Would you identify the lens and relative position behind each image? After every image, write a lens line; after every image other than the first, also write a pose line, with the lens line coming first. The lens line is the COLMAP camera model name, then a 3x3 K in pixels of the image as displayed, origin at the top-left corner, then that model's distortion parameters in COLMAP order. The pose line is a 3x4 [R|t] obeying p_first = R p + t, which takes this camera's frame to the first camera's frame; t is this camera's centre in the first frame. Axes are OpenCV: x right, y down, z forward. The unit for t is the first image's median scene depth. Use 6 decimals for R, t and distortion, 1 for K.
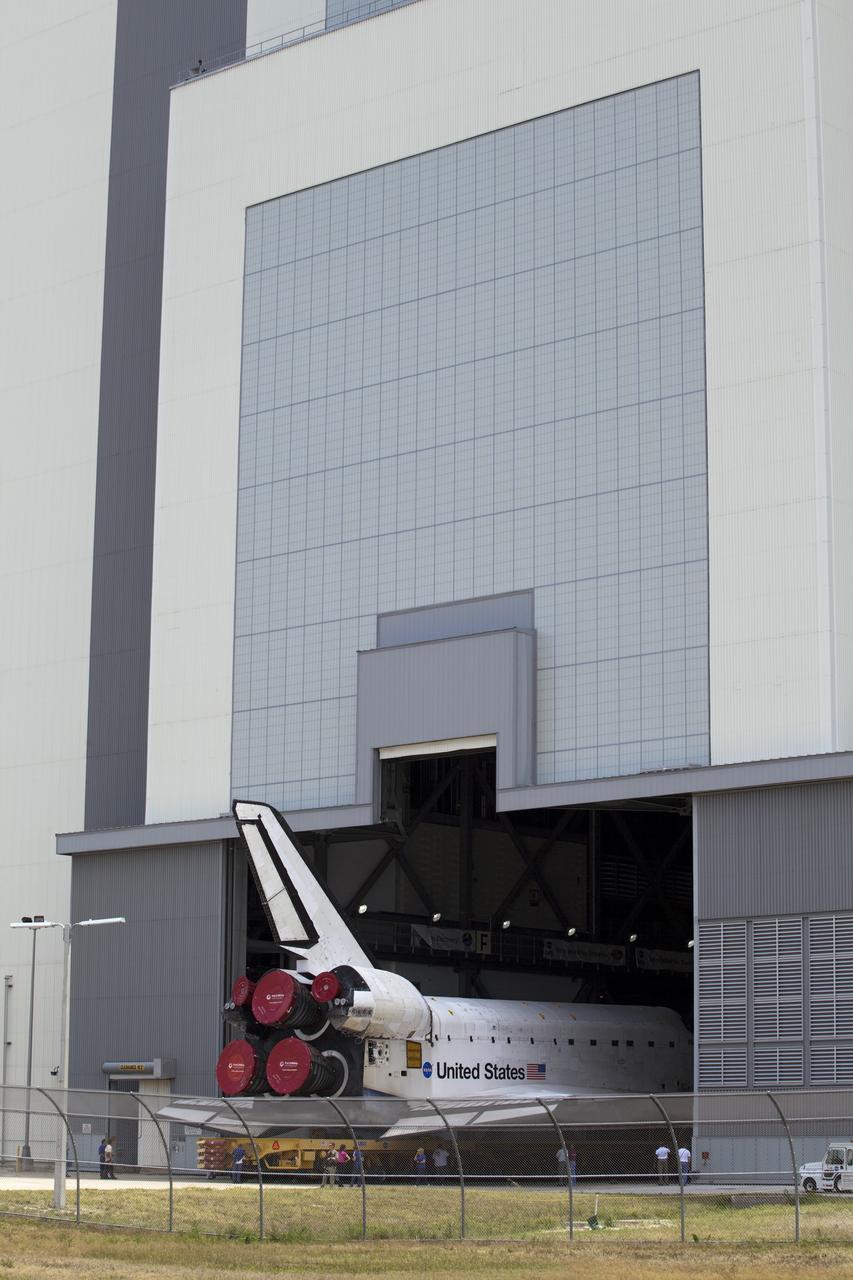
lens RADIAL K [[2673.8, 0, 426.5], [0, 2673.8, 640.0], [0, 0, 1]] dist [-0.333991, 0.014346]
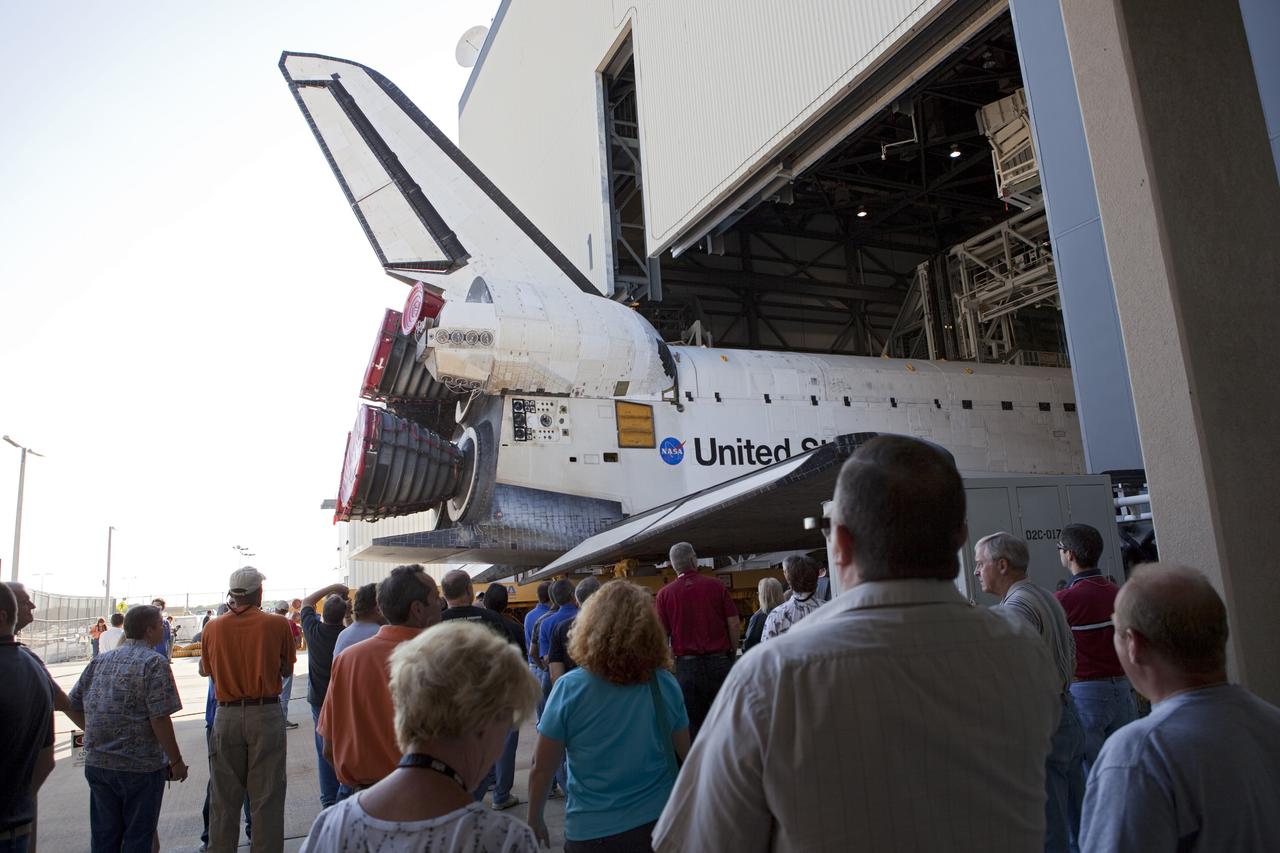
lens RADIAL K [[879.1, 0, 640.0], [0, 879.1, 426.5], [0, 0, 1]] dist [-0.108601, 0.067747]
pose [[0.903421, -0.138771, -0.405677, 0.072636], [0.143800, 0.989439, -0.018225, 0.160251], [0.403921, -0.041871, 0.913835, 0.827460]]
